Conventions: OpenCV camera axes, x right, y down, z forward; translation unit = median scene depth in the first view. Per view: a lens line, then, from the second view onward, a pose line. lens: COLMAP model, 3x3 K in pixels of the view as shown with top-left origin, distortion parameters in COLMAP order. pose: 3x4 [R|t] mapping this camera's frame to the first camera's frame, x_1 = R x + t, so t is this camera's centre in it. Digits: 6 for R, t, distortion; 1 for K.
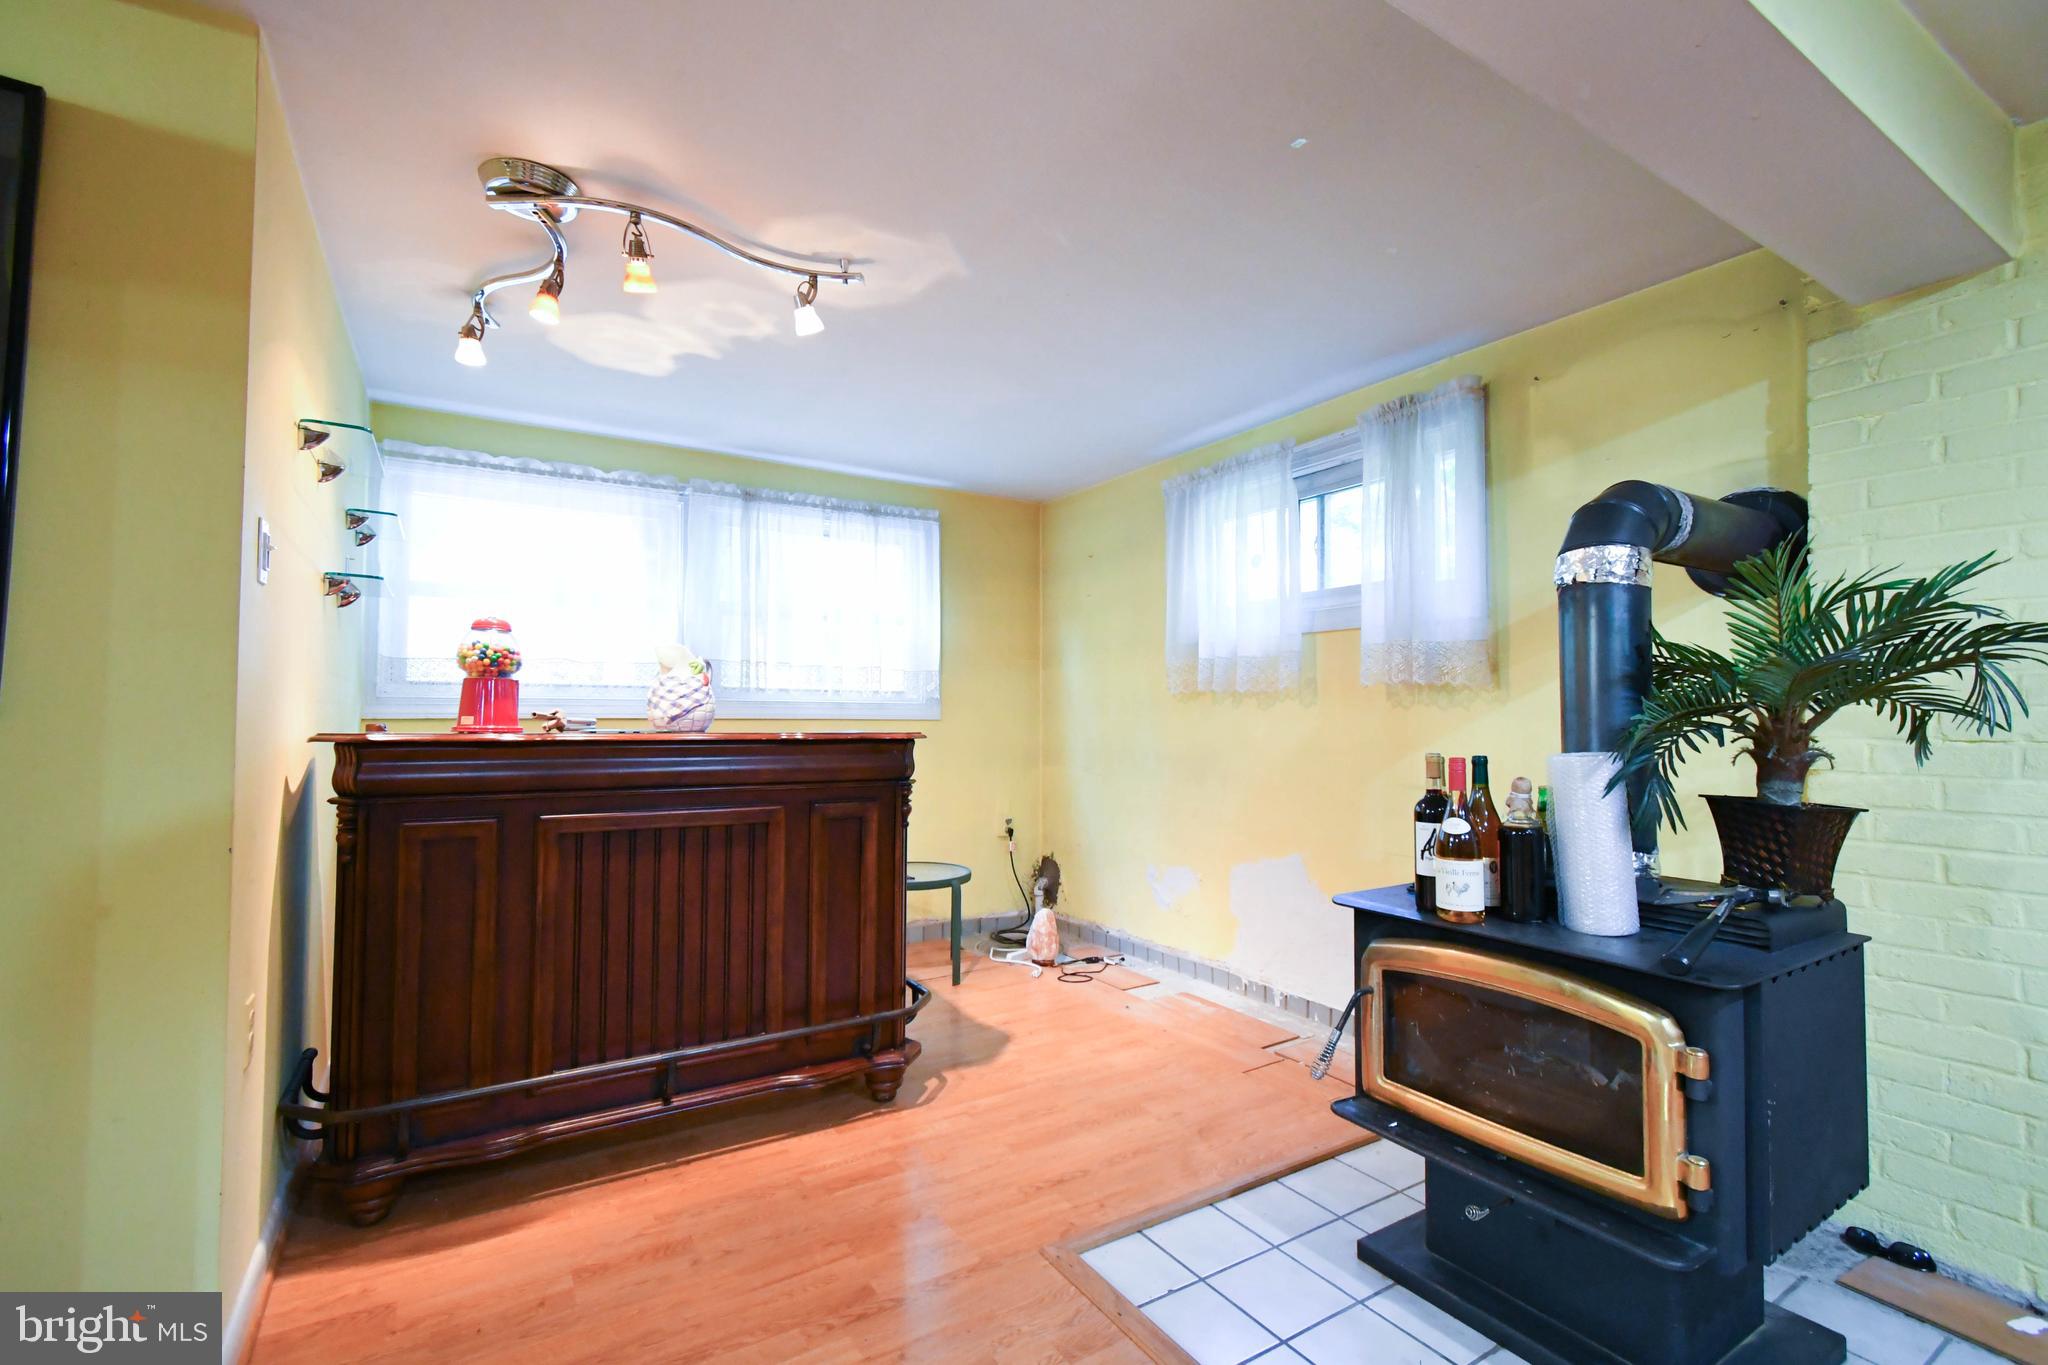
lens RADIAL K [[913.1, 0, 1039.2], [0, 913.1, 689.9], [0, 0, 1]] dist [0.004463, 0.000183]
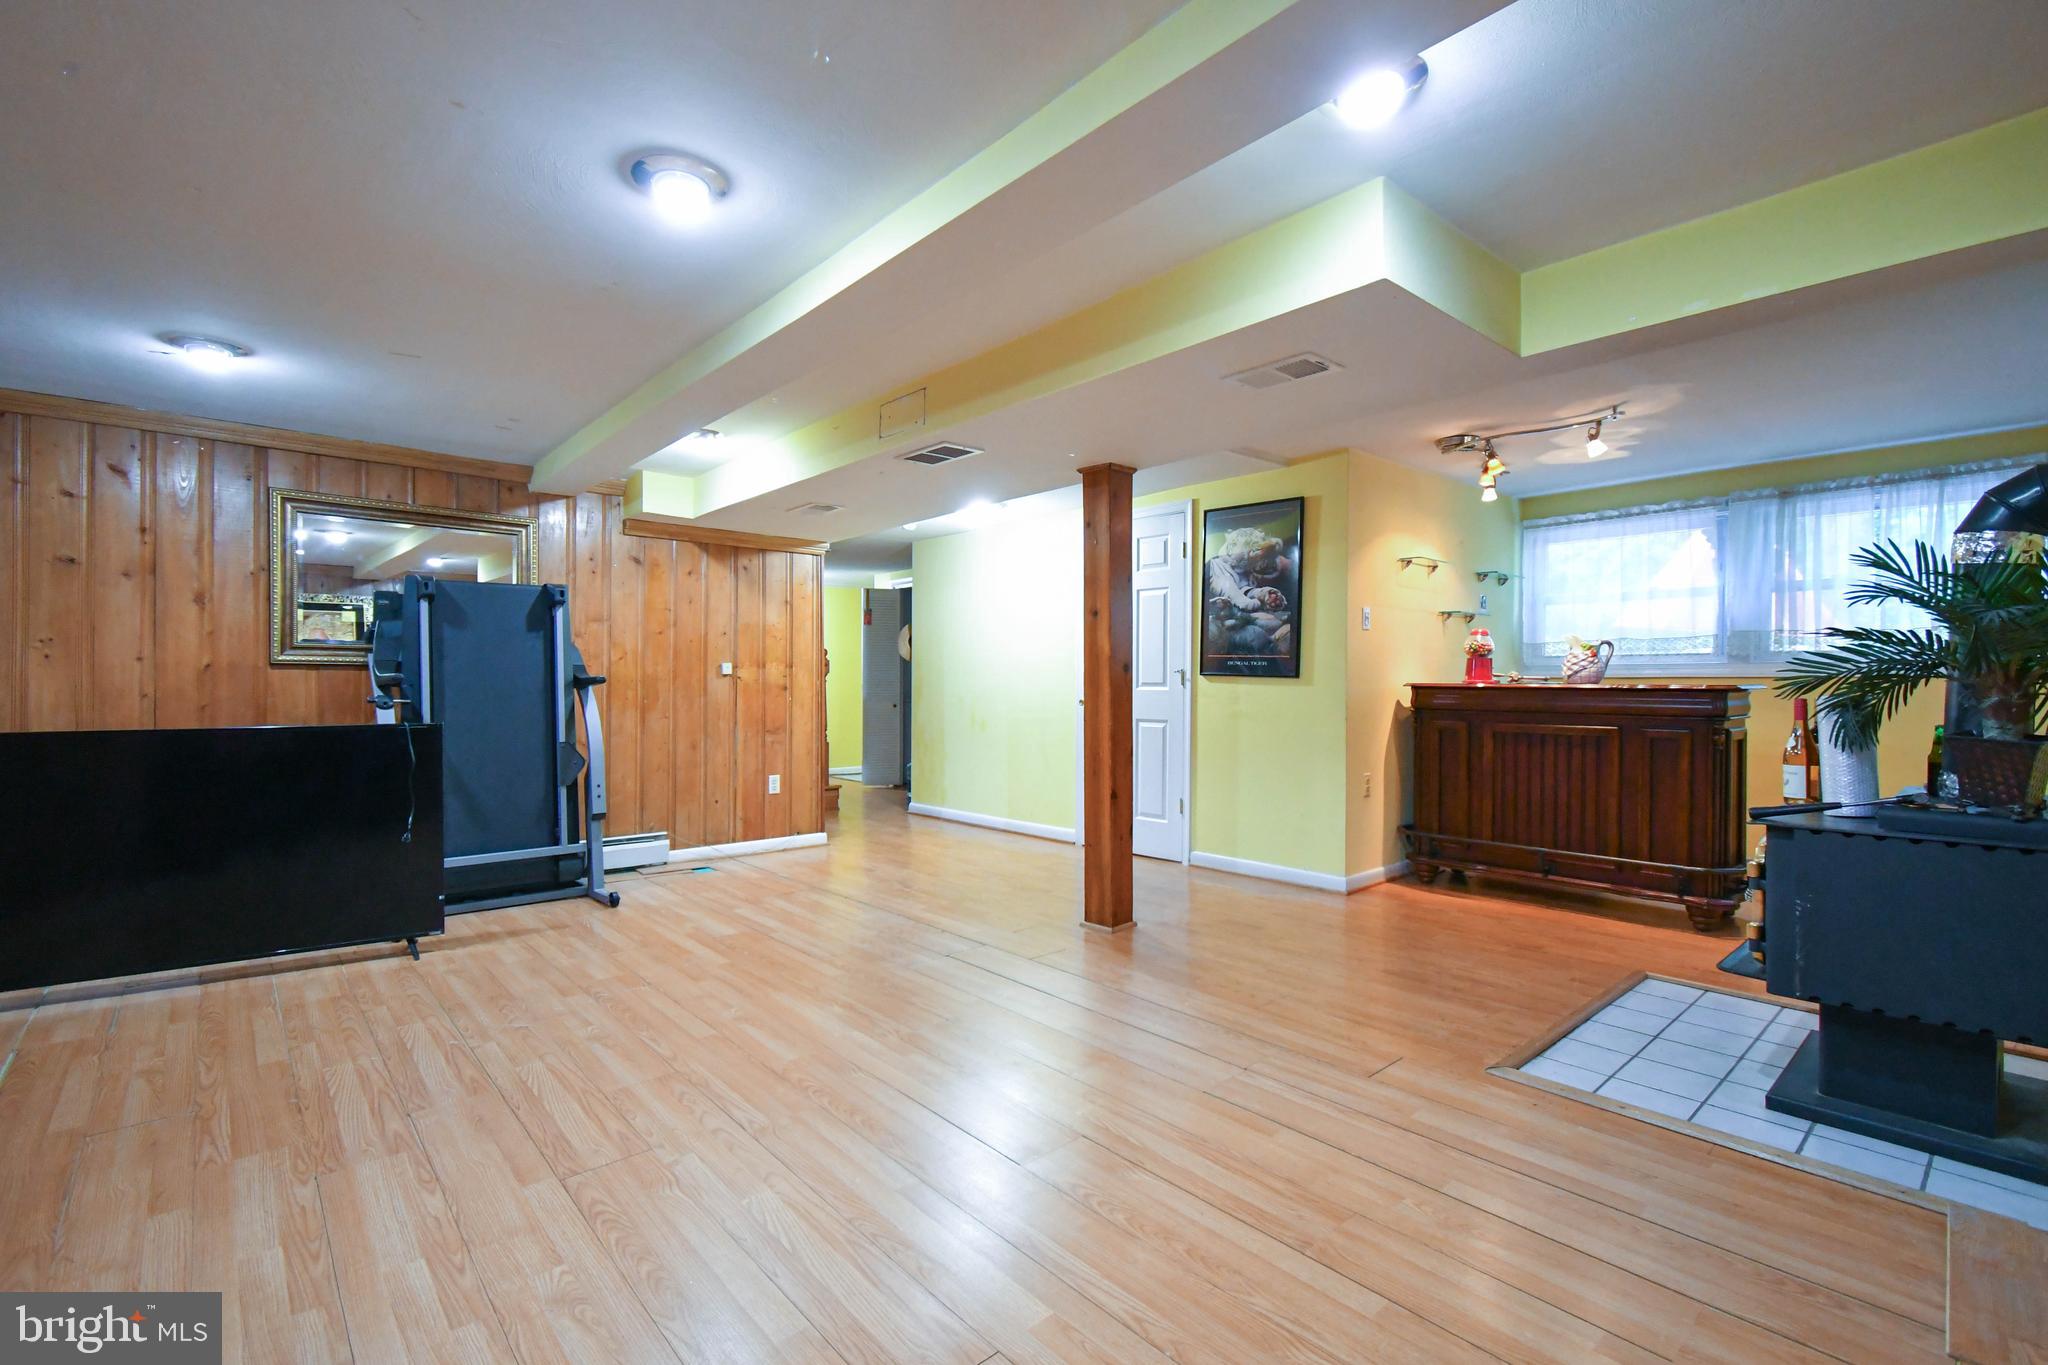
lens RADIAL K [[913.1, 0, 1039.2], [0, 913.1, 689.9], [0, 0, 1]] dist [0.004463, 0.000183]
pose [[0.181260, 0.007394, -0.983407, 1.217246], [0.033029, 0.999362, 0.013602, -0.001345], [0.982880, -0.034947, 0.180900, -0.358841]]
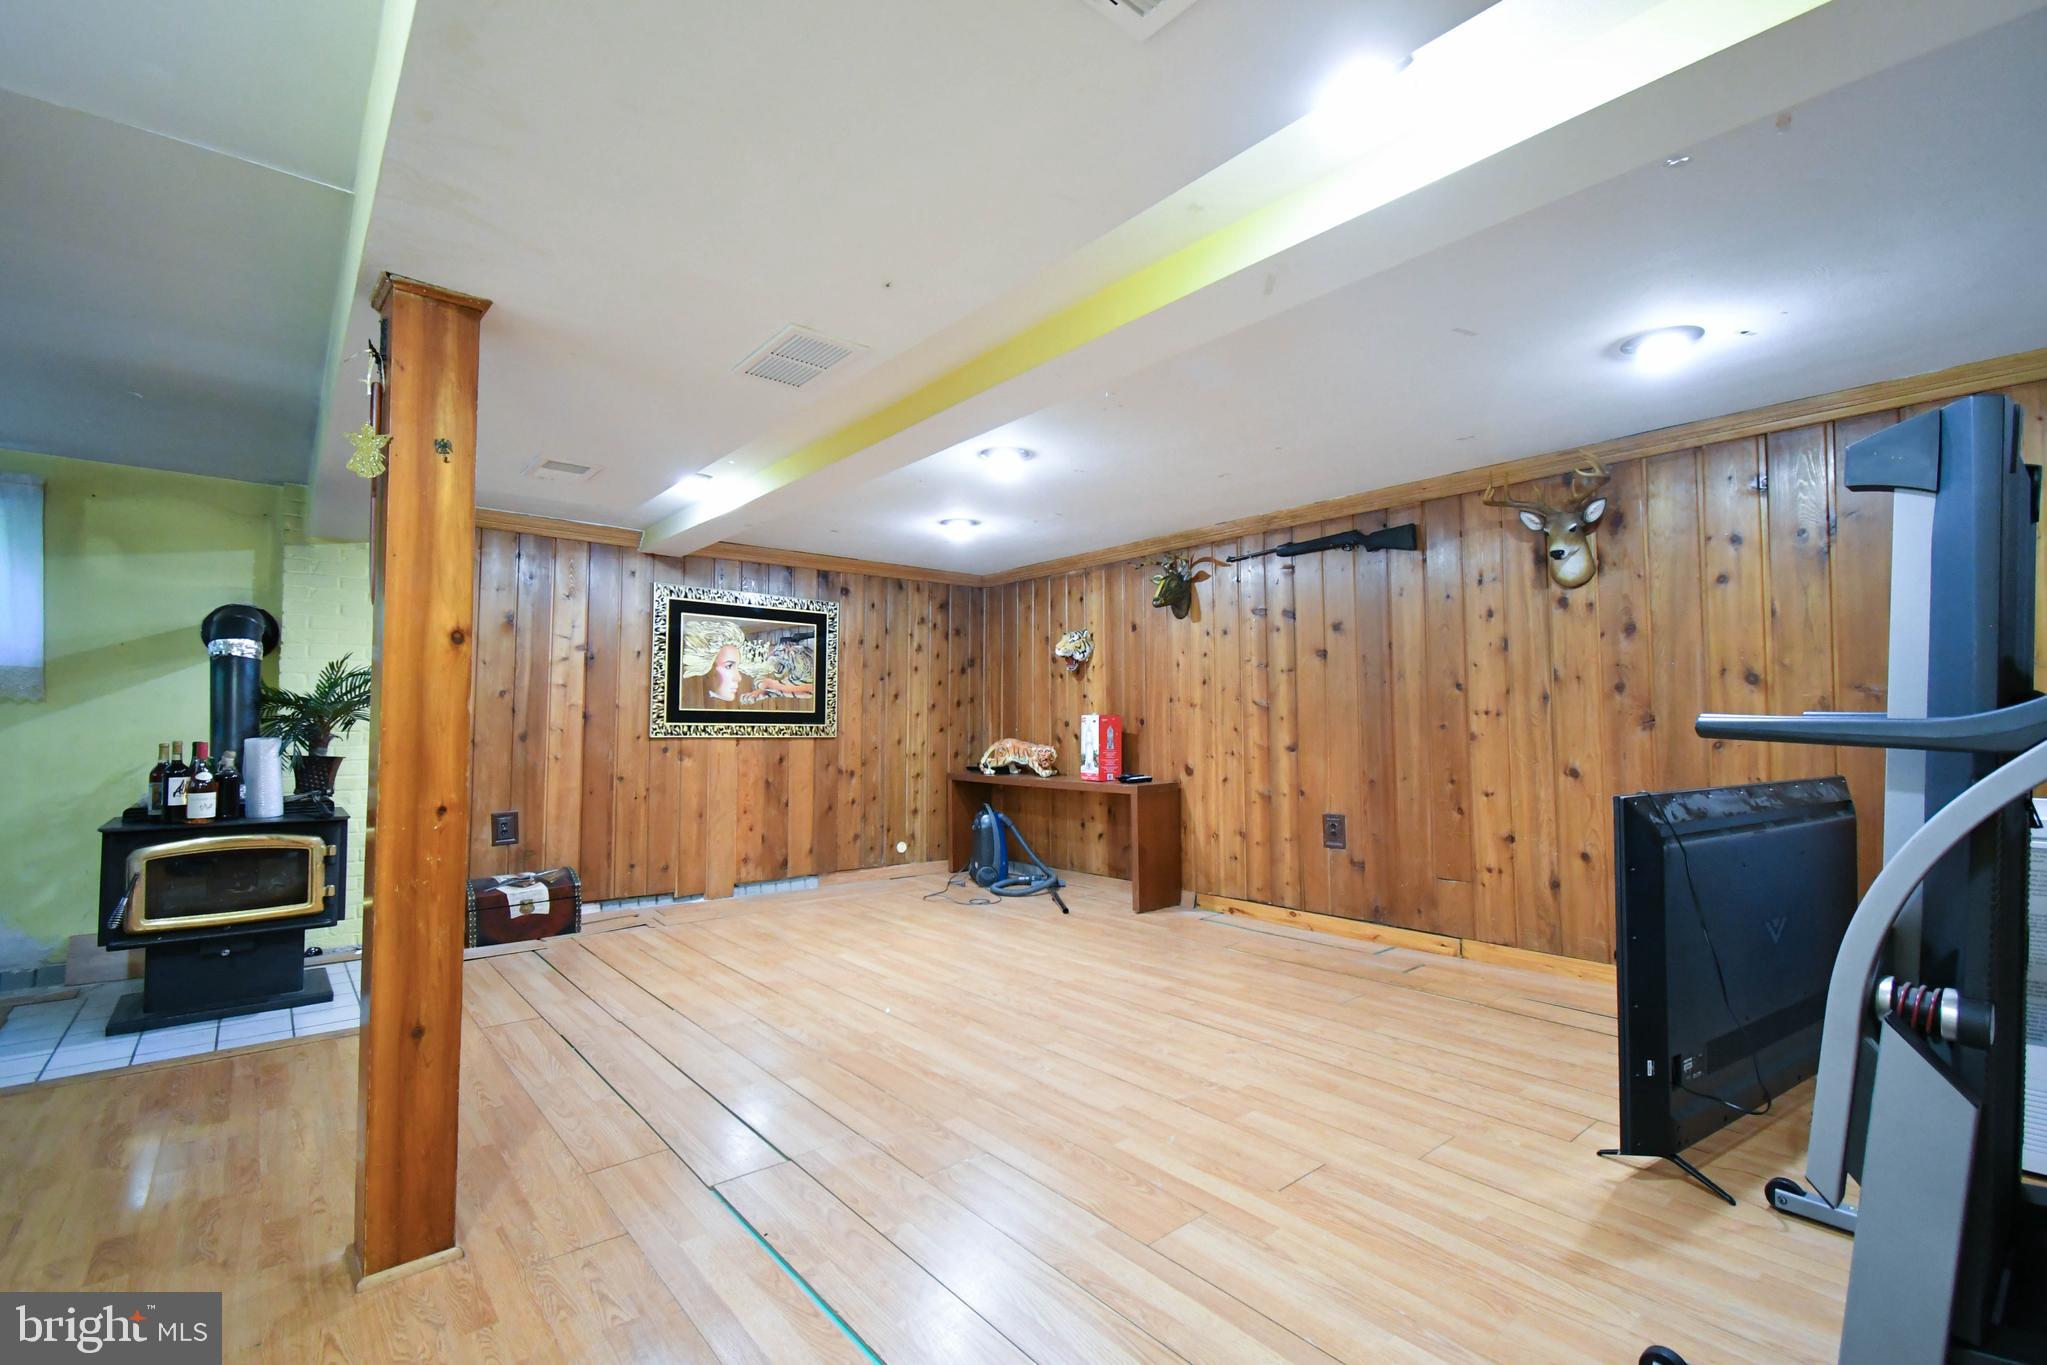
lens RADIAL K [[903.2, 0, 1021.0], [0, 903.2, 688.2], [0, 0, 1]] dist [0.001199, 0.000028]
pose [[-0.139964, 0.034359, 0.989560, -1.227899], [-0.029334, 0.998815, -0.038829, -0.013493], [-0.989722, -0.034463, -0.138790, -0.343380]]
